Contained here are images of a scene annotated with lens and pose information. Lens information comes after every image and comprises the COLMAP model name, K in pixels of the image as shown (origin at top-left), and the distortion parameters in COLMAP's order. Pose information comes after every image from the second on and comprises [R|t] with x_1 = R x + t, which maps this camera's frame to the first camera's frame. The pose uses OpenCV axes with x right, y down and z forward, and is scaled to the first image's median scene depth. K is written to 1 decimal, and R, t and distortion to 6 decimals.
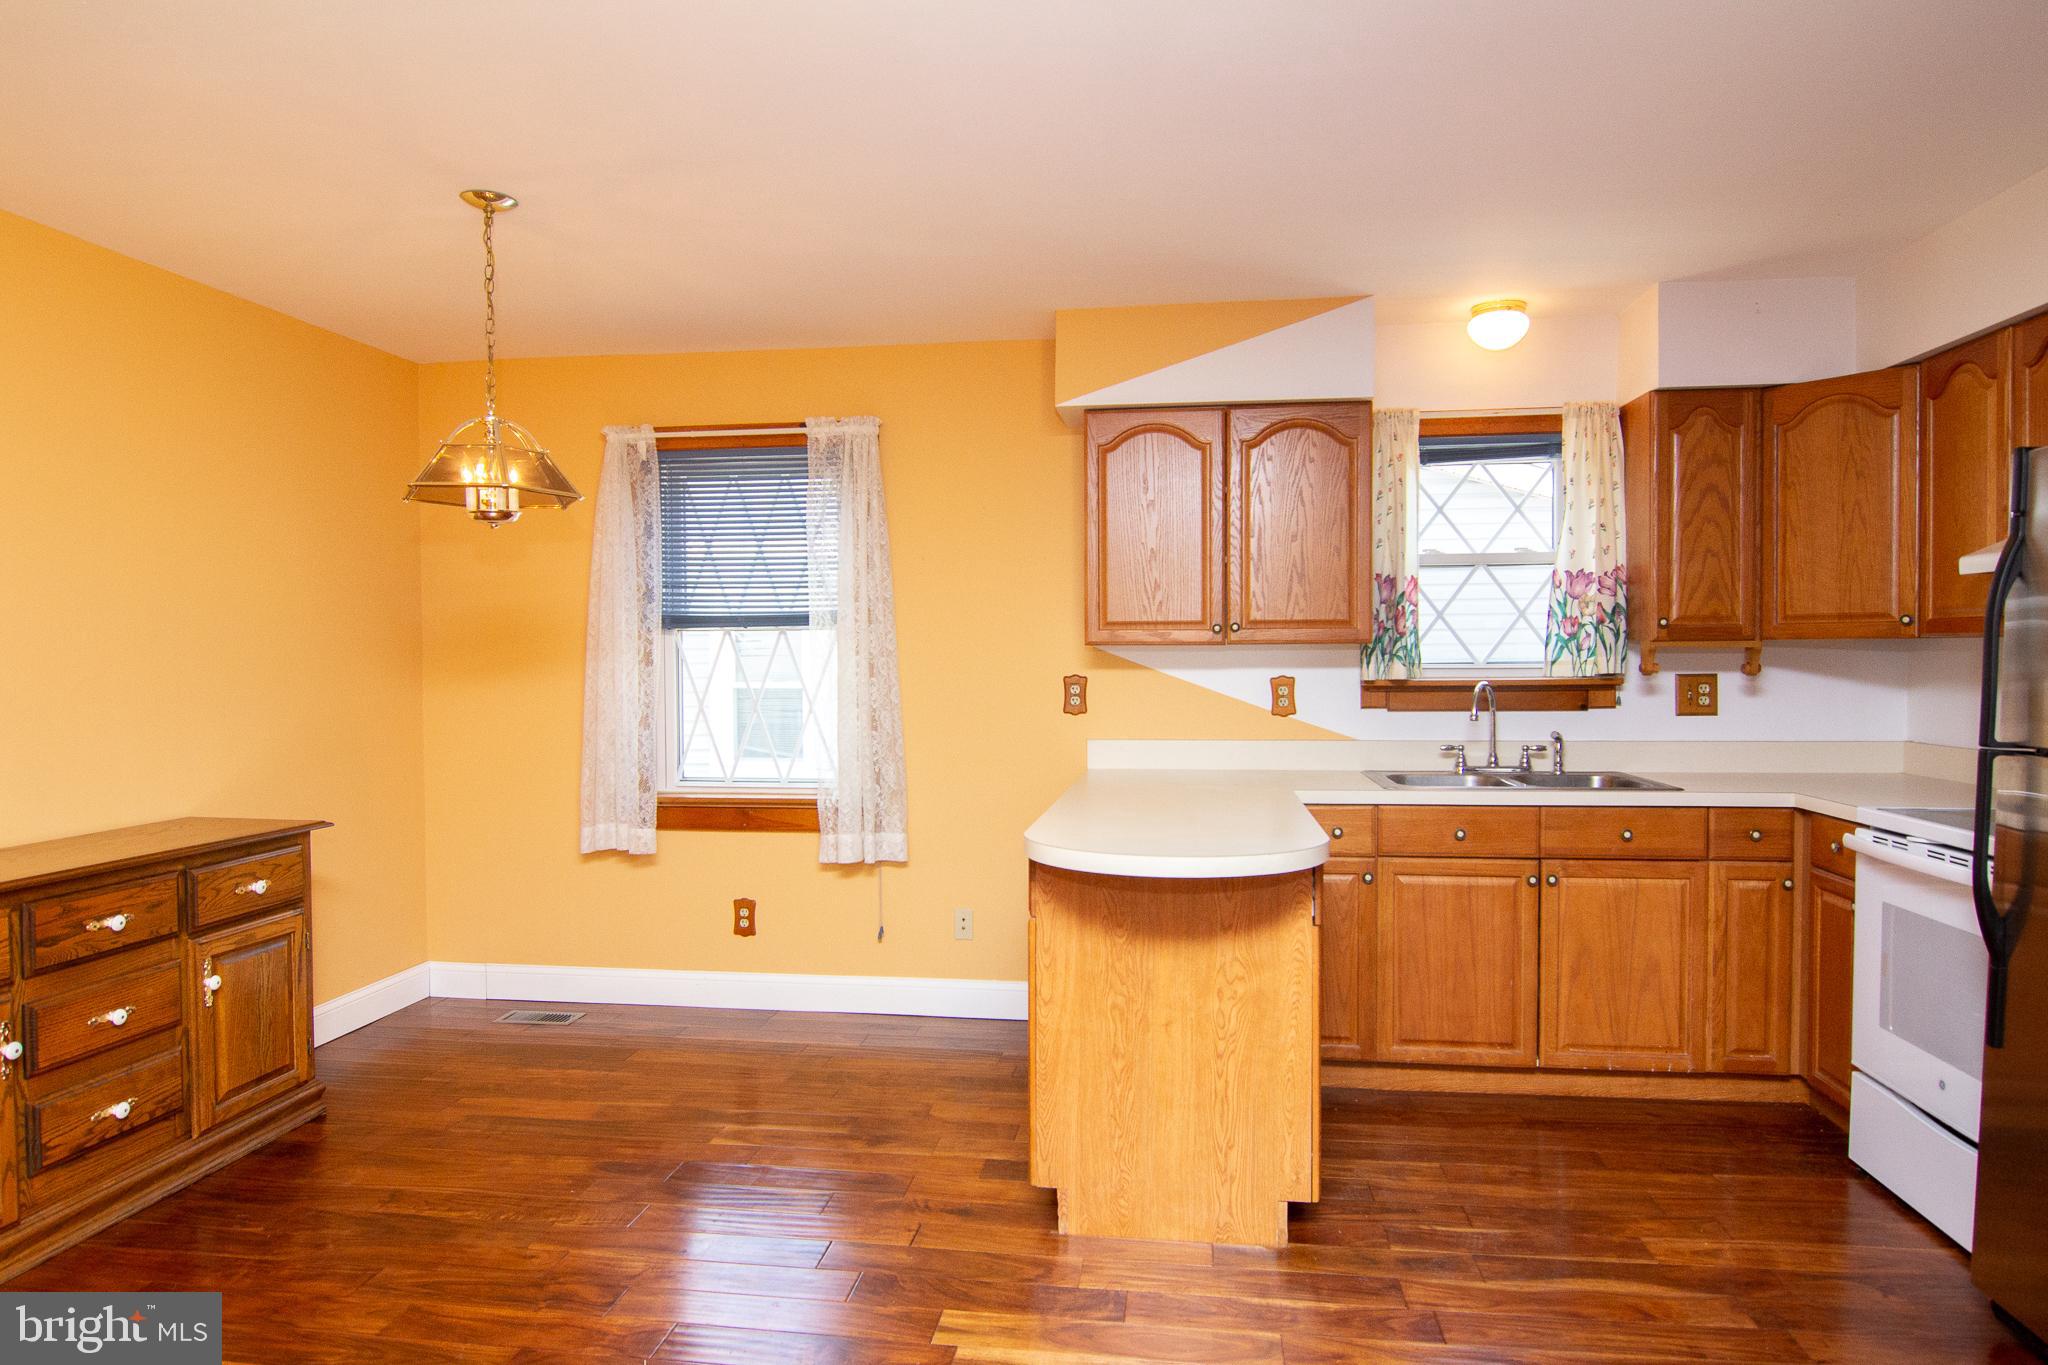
lens RADIAL K [[1205.7, 0, 1029.1], [0, 1205.7, 691.0], [0, 0, 1]] dist [0.003043, -0.007438]
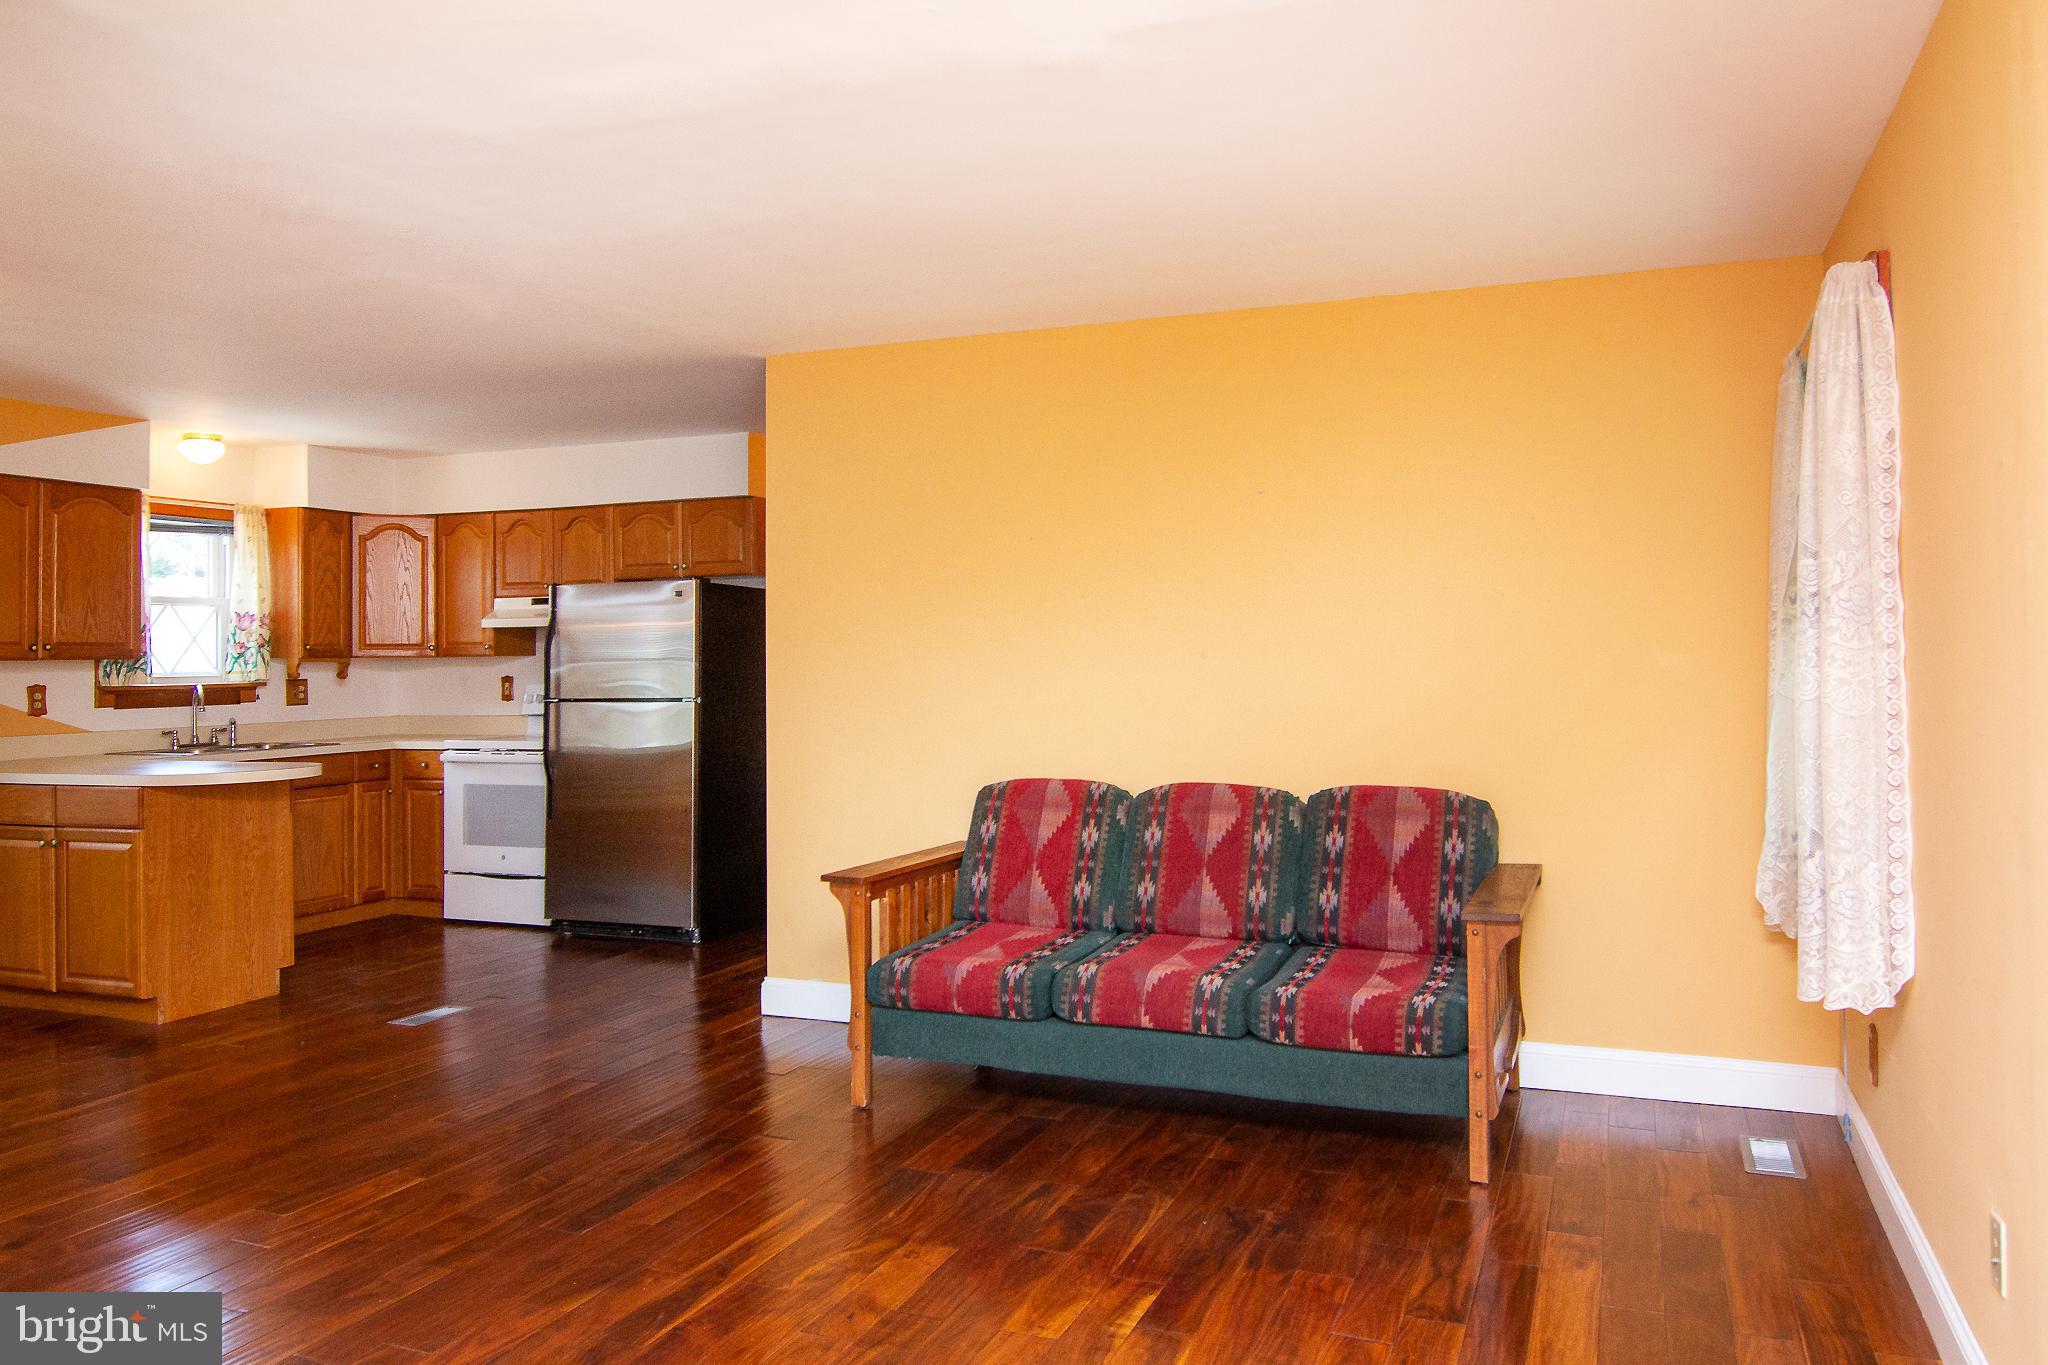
lens RADIAL K [[1498.7, 0, 1087.0], [0, 1498.7, 623.7], [0, 0, 1]] dist [0.008688, -0.010065]
pose [[0.232847, 0.026991, 0.972139, -1.154630], [0.039317, 0.998536, -0.037141, 0.027636], [-0.971718, 0.046869, 0.231445, -0.483722]]
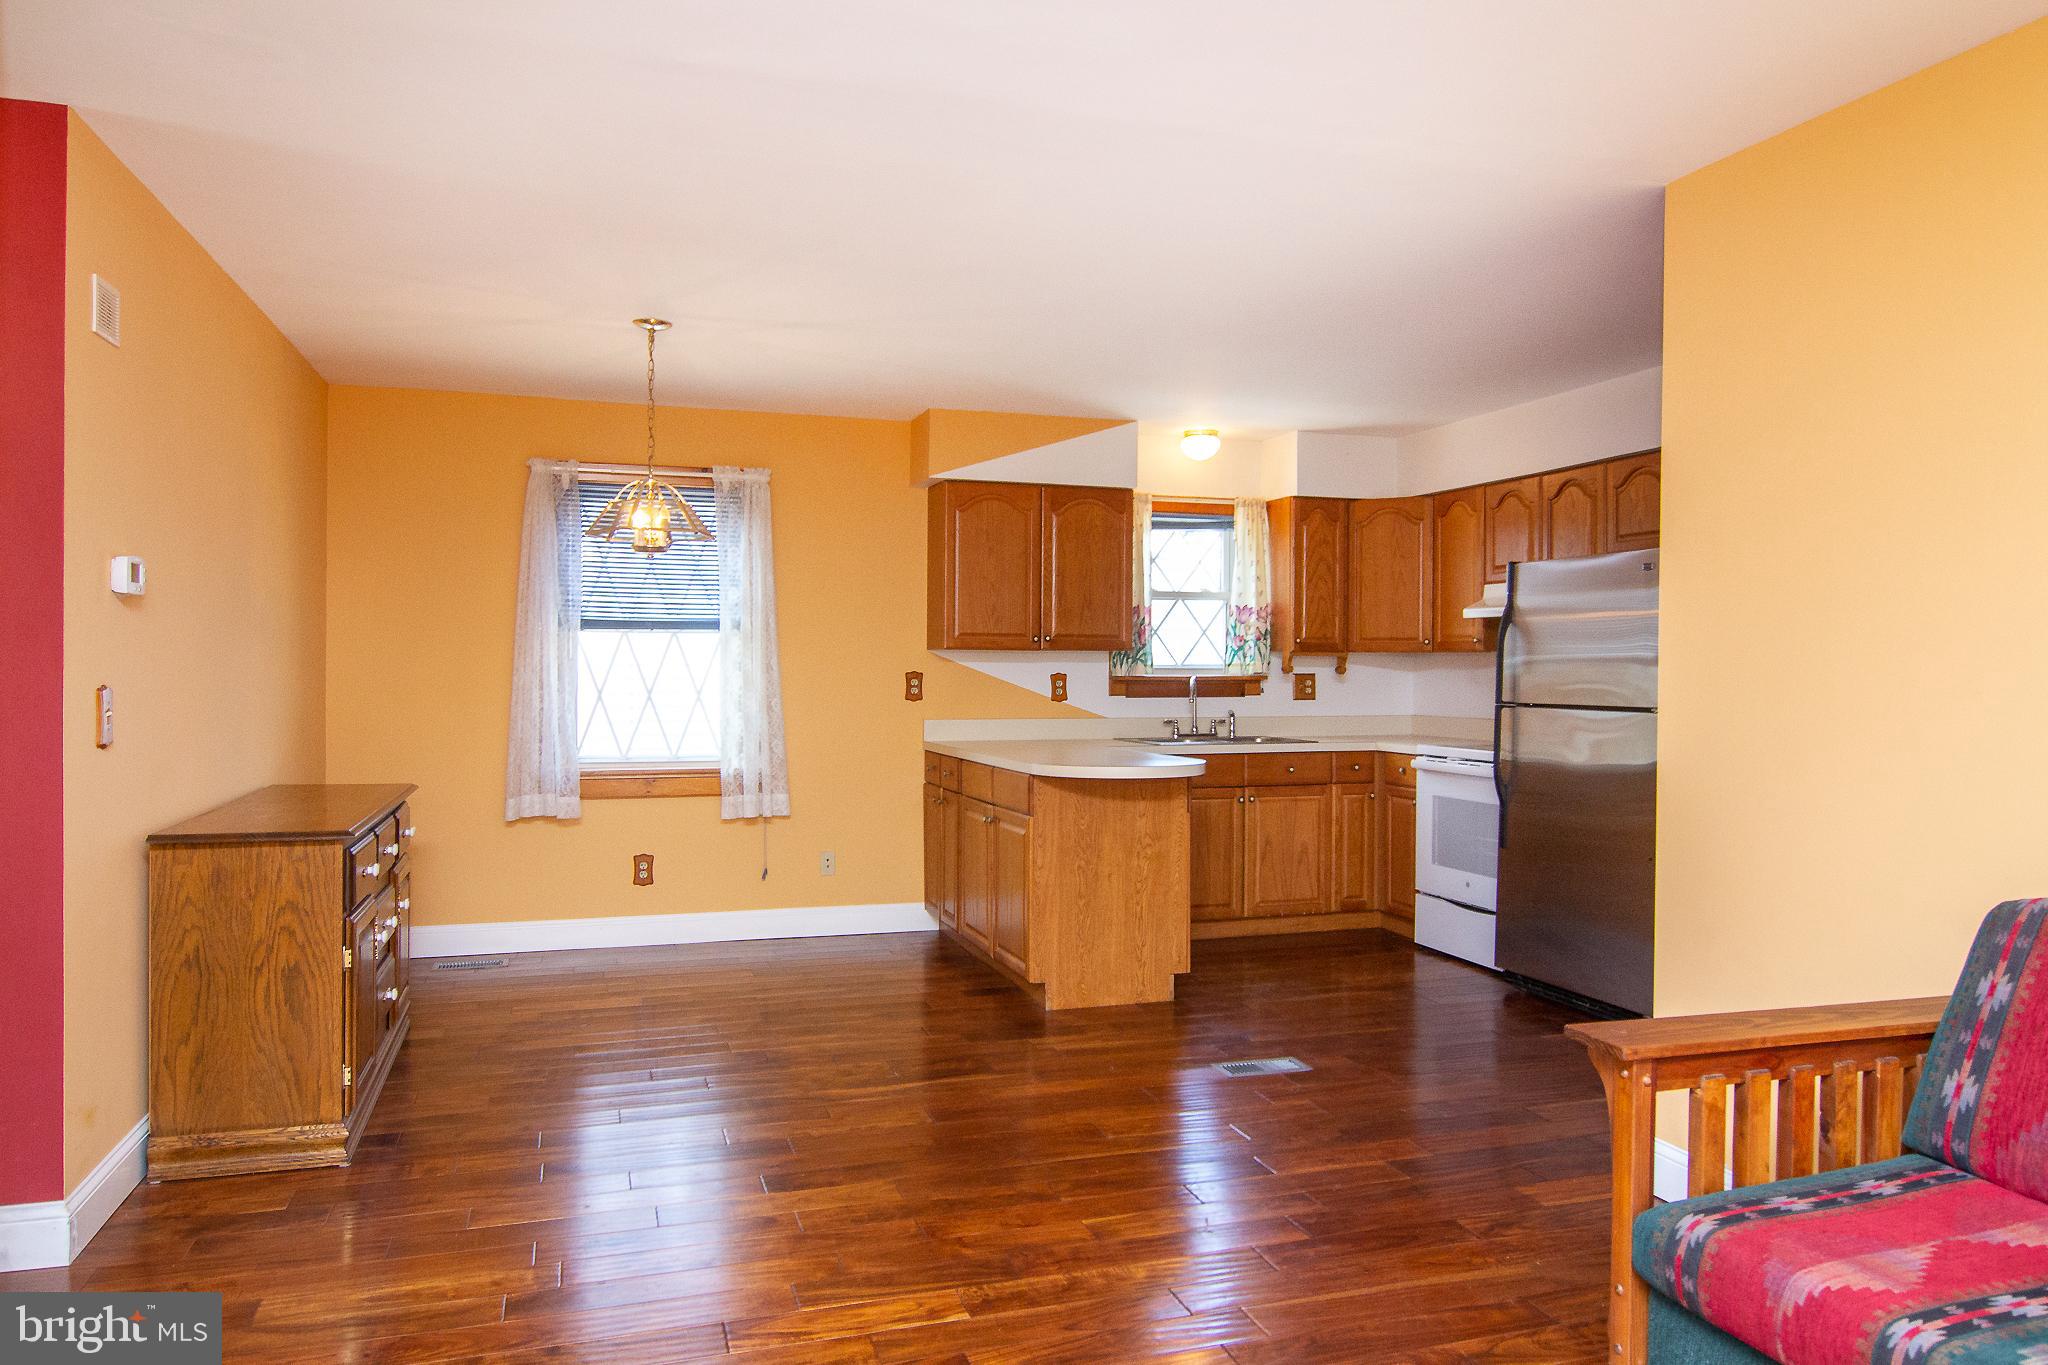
lens RADIAL K [[1367.2, 0, 978.5], [0, 1367.2, 680.9], [0, 0, 1]] dist [-0.004738, -0.008305]
pose [[0.911852, 0.006057, 0.410475, -0.573082], [0.001977, 0.999815, -0.019145, 0.029269], [-0.410515, 0.018269, 0.911671, -0.454323]]
